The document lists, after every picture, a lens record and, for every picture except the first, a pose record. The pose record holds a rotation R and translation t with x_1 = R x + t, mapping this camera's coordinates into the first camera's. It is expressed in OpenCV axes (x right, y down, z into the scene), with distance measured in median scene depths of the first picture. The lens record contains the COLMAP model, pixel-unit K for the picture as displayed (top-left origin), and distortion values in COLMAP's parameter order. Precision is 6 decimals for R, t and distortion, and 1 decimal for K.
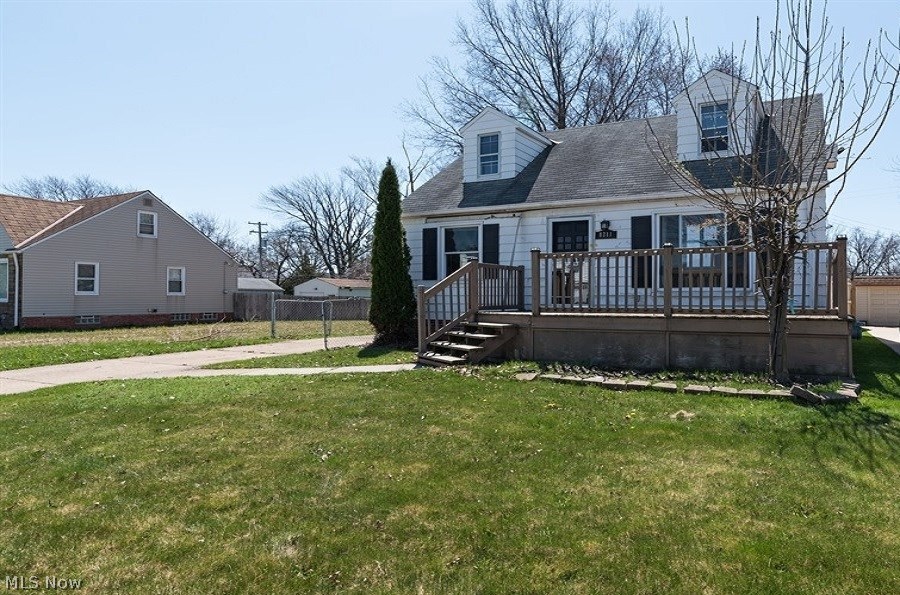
lens RADIAL K [[473.7, 0, 608.9], [0, 473.7, 307.7], [0, 0, 1]] dist [-0.000219, 0.000179]
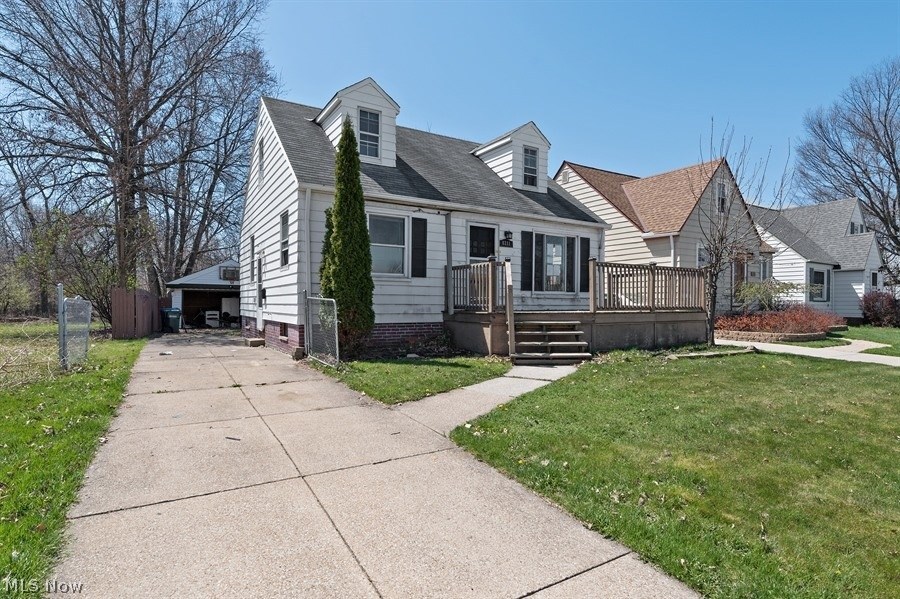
lens RADIAL K [[474.7, 0, 447.9], [0, 474.7, 308.0], [0, 0, 1]] dist [0.013952, 0.000443]
pose [[0.614835, -0.010586, 0.788585, -0.994793], [0.007175, 0.999944, 0.007828, -0.007043], [-0.788623, 0.000845, 0.614876, 0.399719]]
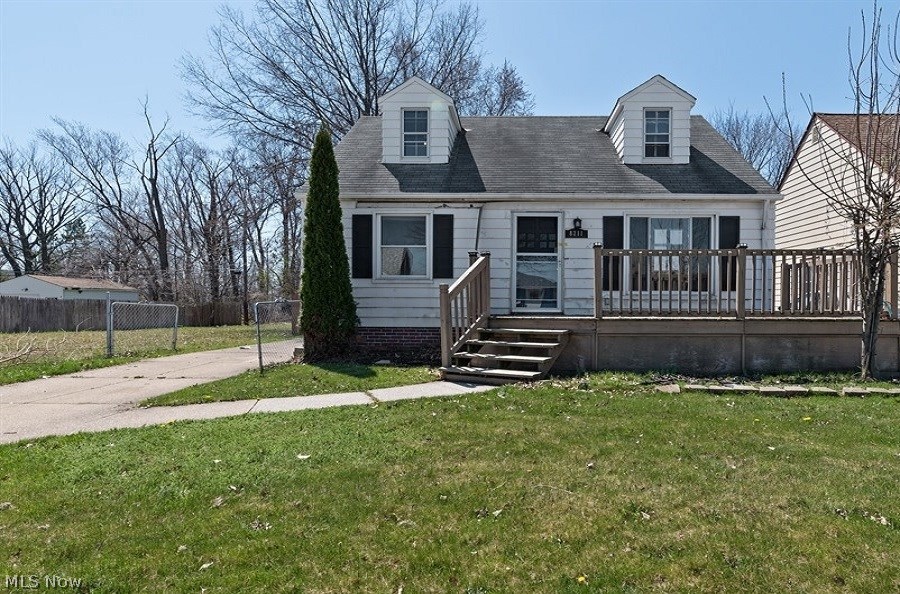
lens RADIAL K [[457.1, 0, 500.7], [0, 457.1, 325.5], [0, 0, 1]] dist [-0.004029, -0.000559]
pose [[0.942352, -0.014697, 0.334300, -0.450433], [0.005012, 0.999543, 0.029815, 0.000618], [-0.334586, -0.026421, 0.941995, 0.188377]]
